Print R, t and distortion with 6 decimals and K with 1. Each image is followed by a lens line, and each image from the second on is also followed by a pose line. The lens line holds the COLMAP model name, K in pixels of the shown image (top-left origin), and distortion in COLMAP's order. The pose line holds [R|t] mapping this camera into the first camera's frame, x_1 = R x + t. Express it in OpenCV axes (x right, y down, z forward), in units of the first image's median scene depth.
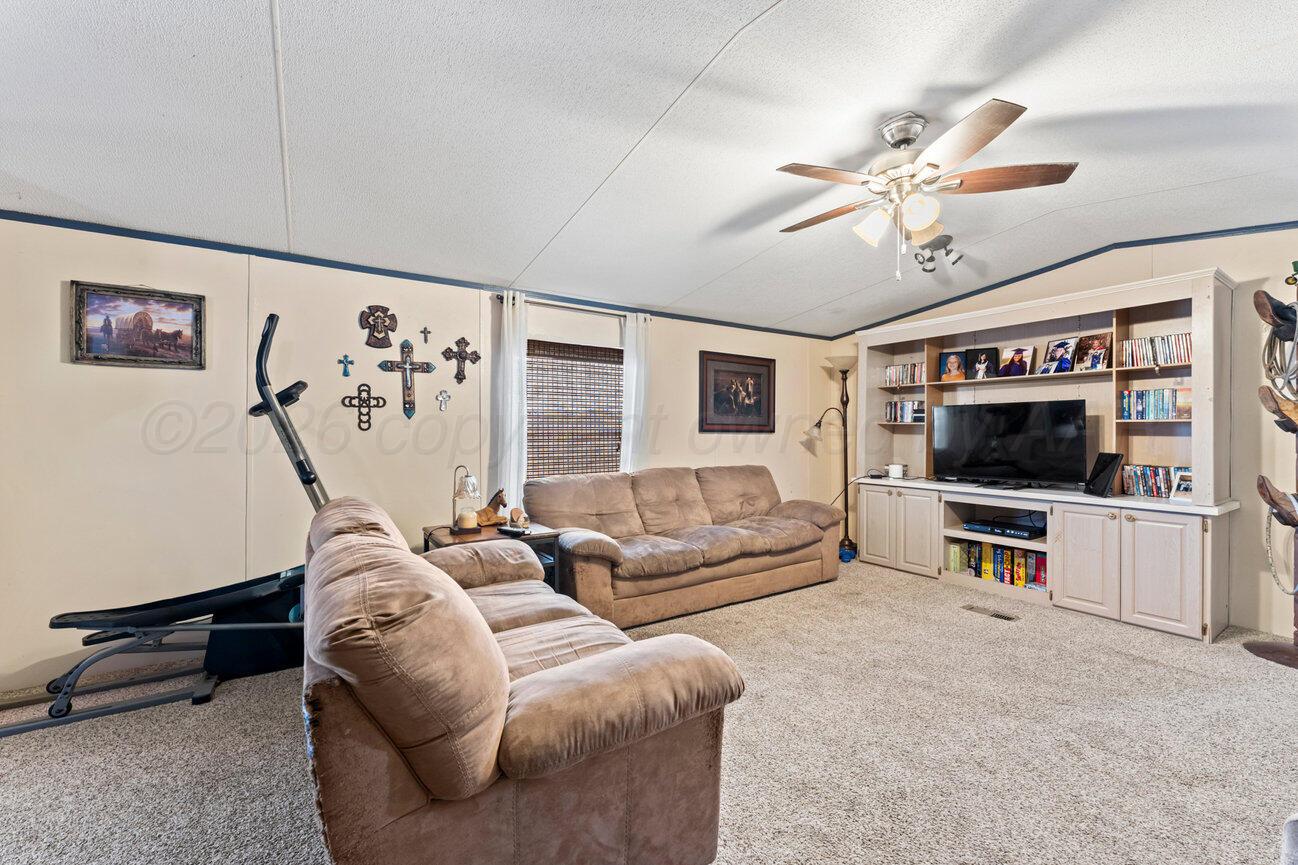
lens RADIAL K [[524.6, 0, 653.9], [0, 524.6, 434.9], [0, 0, 1]] dist [-0.007211, 0.000437]
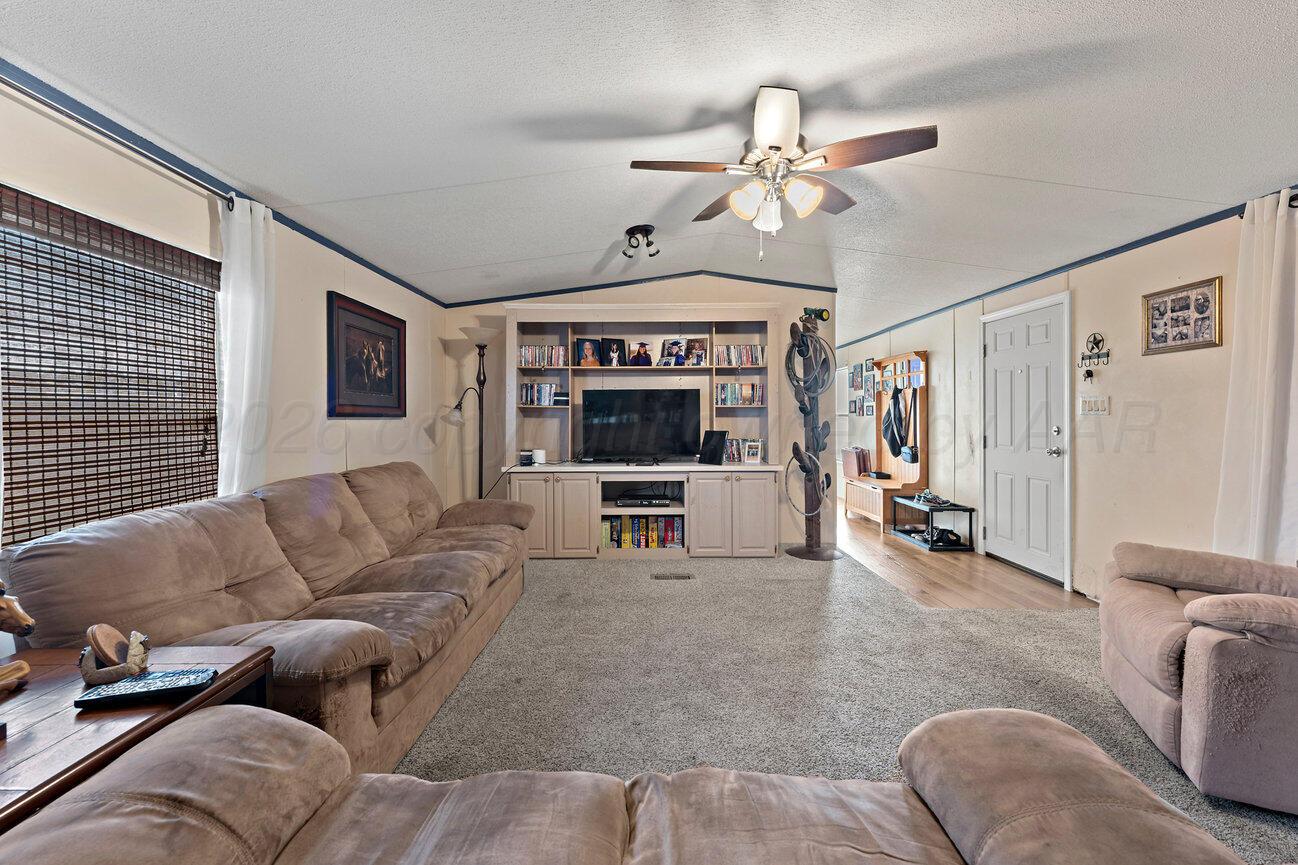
lens RADIAL K [[524.6, 0, 646.5], [0, 524.6, 418.4], [0, 0, 1]] dist [-0.007211, 0.000437]
pose [[0.548746, -0.009228, 0.835938, -0.263765], [0.008959, 0.999947, 0.005157, -0.003745], [-0.835941, 0.004659, 0.548800, 0.352849]]
